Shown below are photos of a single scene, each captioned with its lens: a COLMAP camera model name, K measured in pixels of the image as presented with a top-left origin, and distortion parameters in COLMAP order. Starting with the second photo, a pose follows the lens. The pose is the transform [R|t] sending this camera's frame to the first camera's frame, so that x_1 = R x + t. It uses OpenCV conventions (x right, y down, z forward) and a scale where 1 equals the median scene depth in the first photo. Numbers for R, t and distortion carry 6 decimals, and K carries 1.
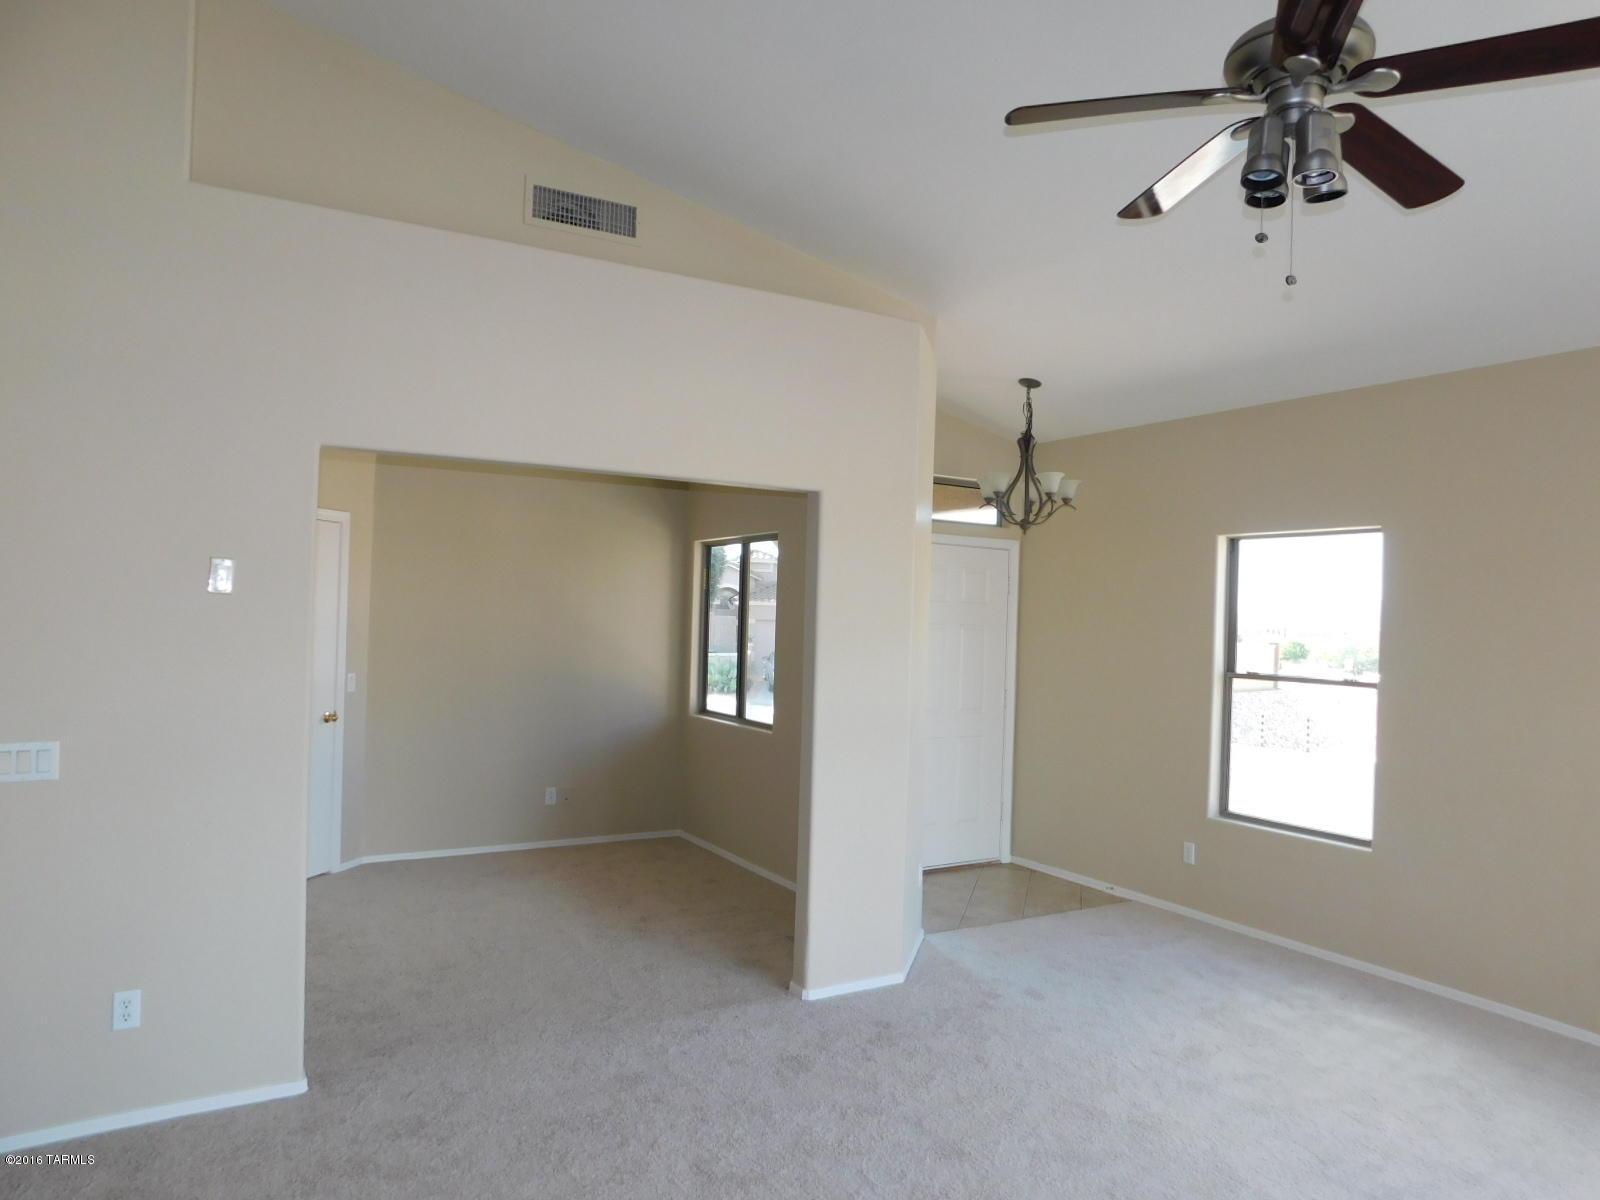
lens RADIAL K [[1076.2, 0, 800.0], [0, 1076.2, 600.0], [0, 0, 1]] dist [-0.007368, -0.001317]
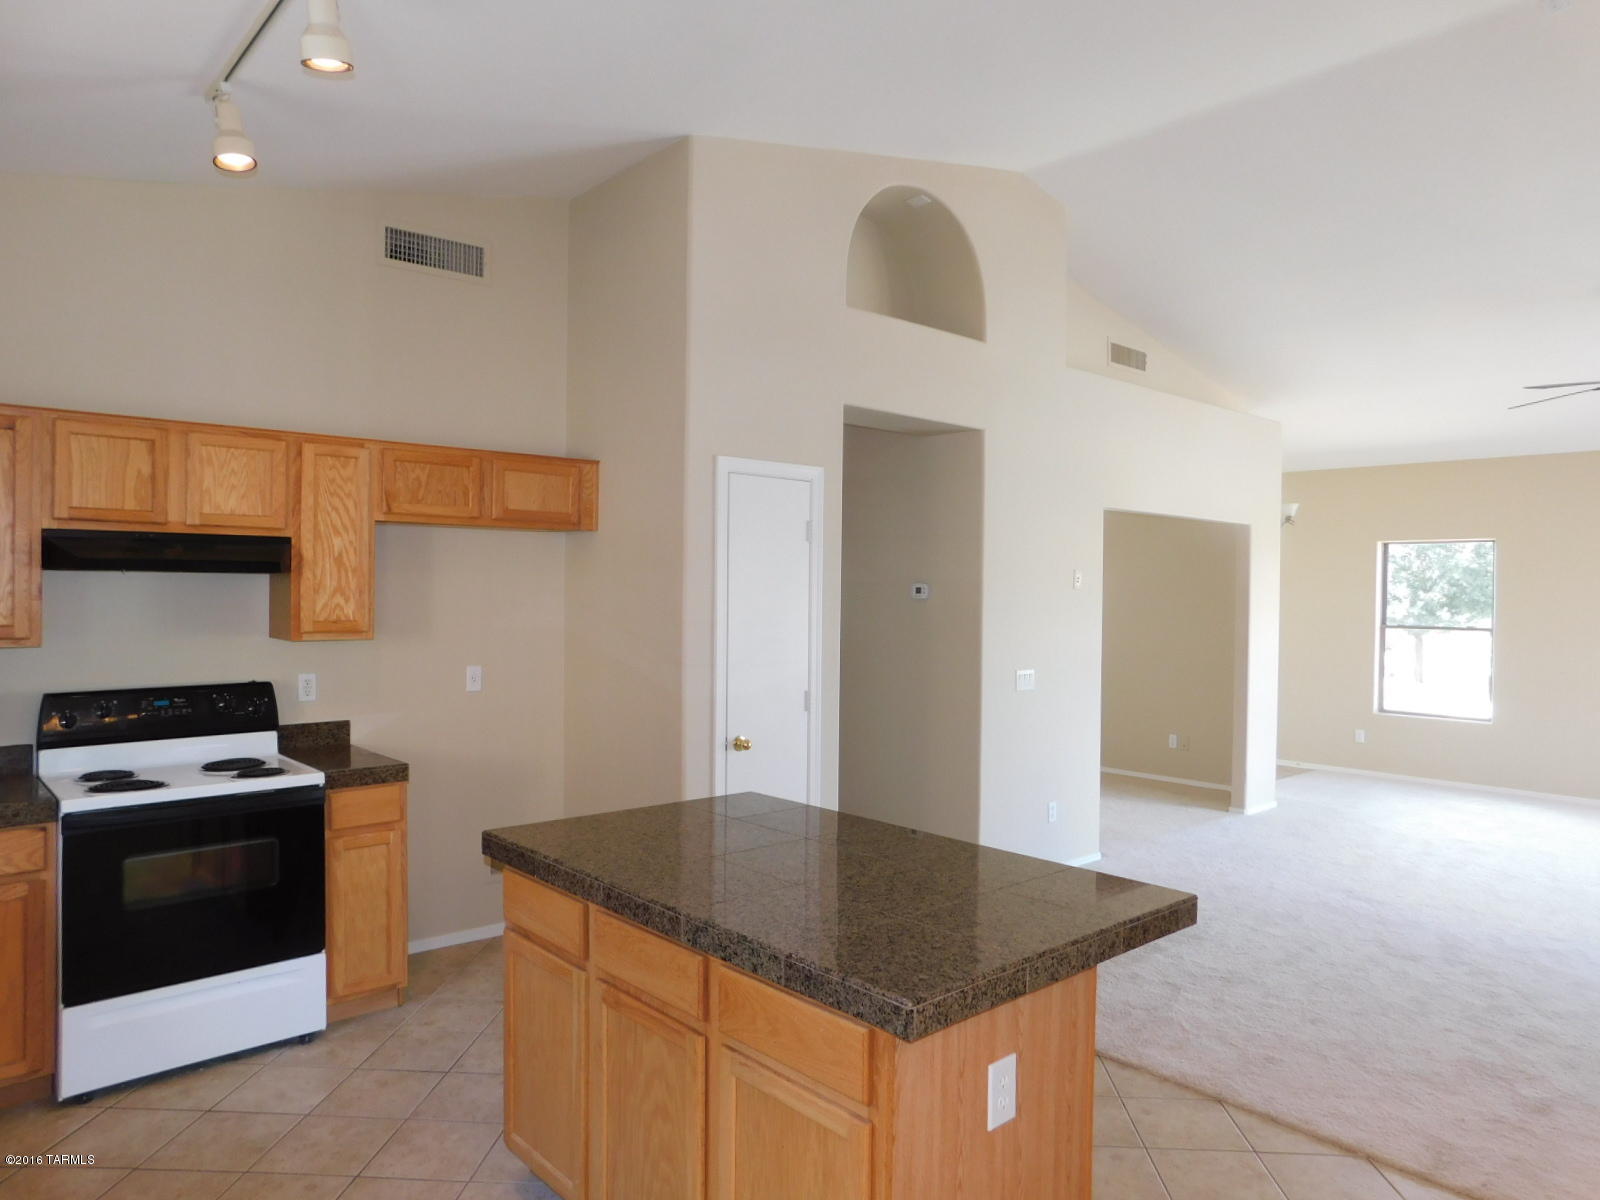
lens RADIAL K [[1055.4, 0, 810.9], [0, 1055.4, 596.7], [0, 0, 1]] dist [-0.043182, 0.002824]
pose [[0.981701, -0.015788, 0.189773, -0.781875], [0.011691, 0.999674, 0.022693, -0.023123], [-0.190070, -0.020059, 0.981566, -0.406594]]
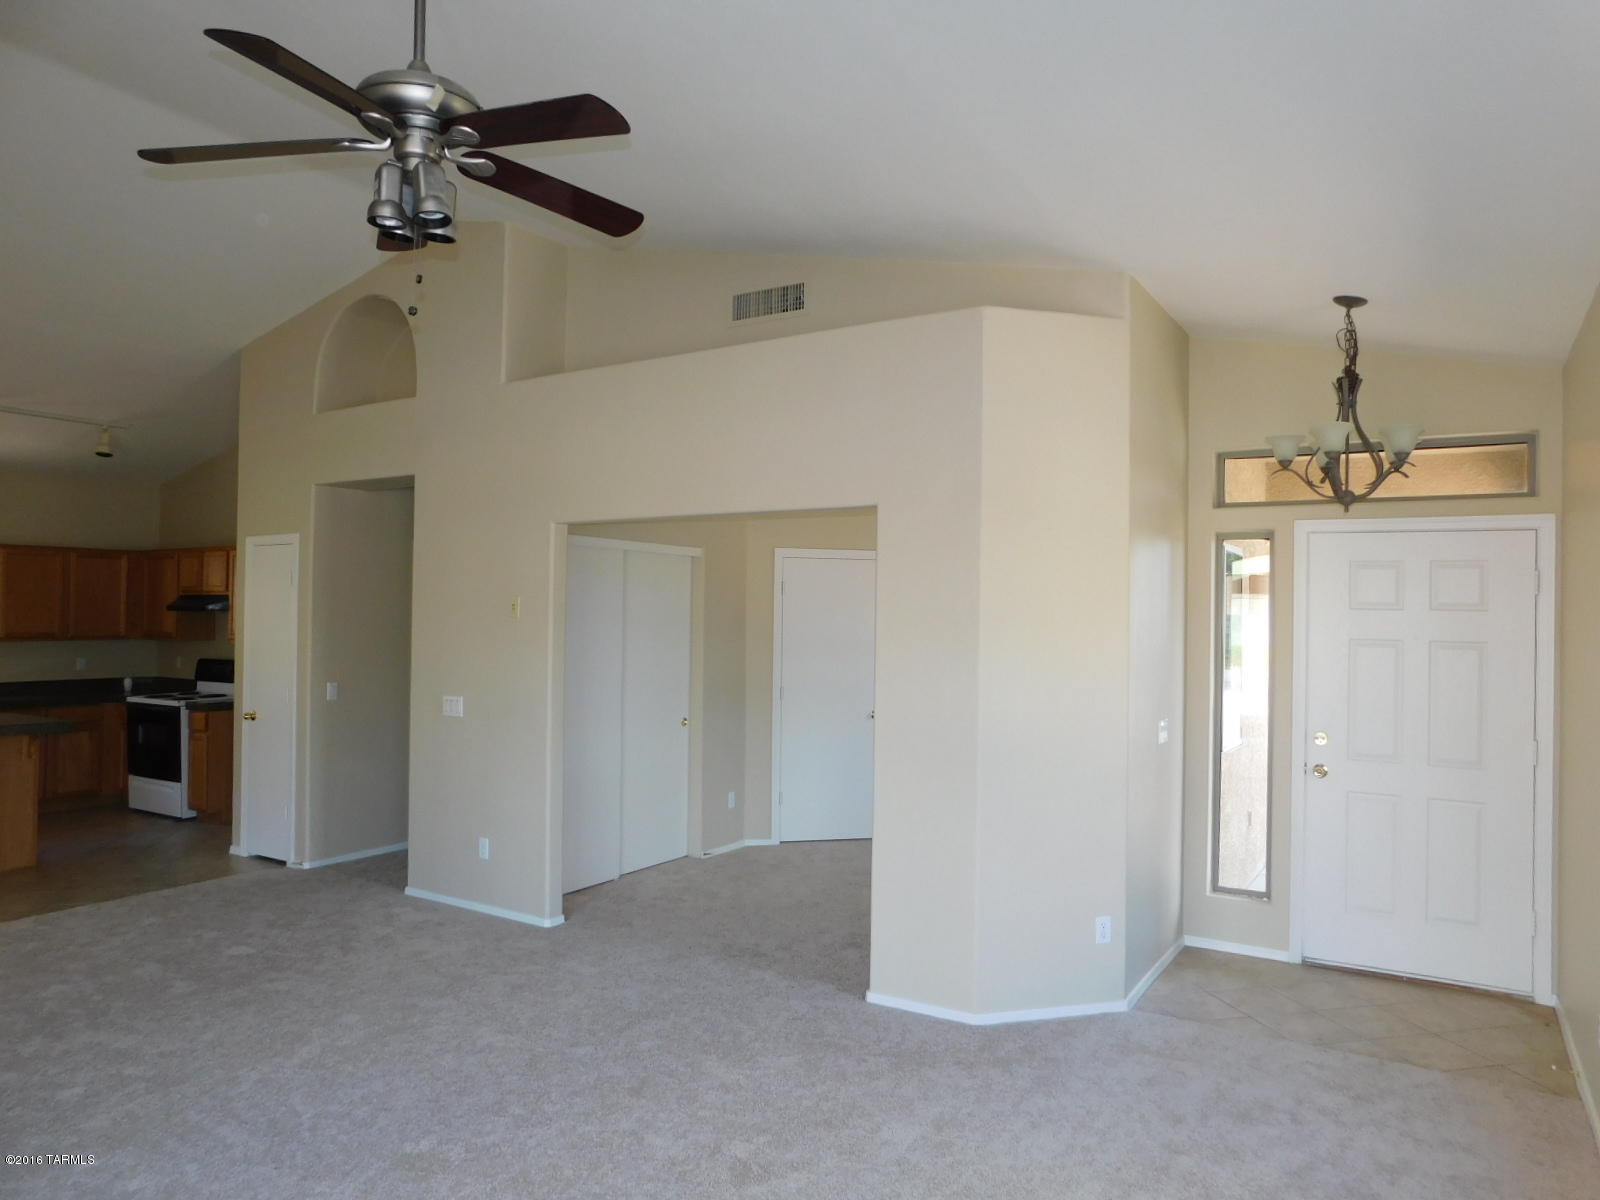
lens RADIAL K [[1055.4, 0, 810.9], [0, 1055.4, 596.7], [0, 0, 1]] dist [-0.043182, 0.002824]
pose [[0.454861, -0.037373, -0.889778, 0.689662], [0.012811, 0.999290, -0.035424, 0.015012], [0.890470, 0.004714, 0.455017, 0.384946]]
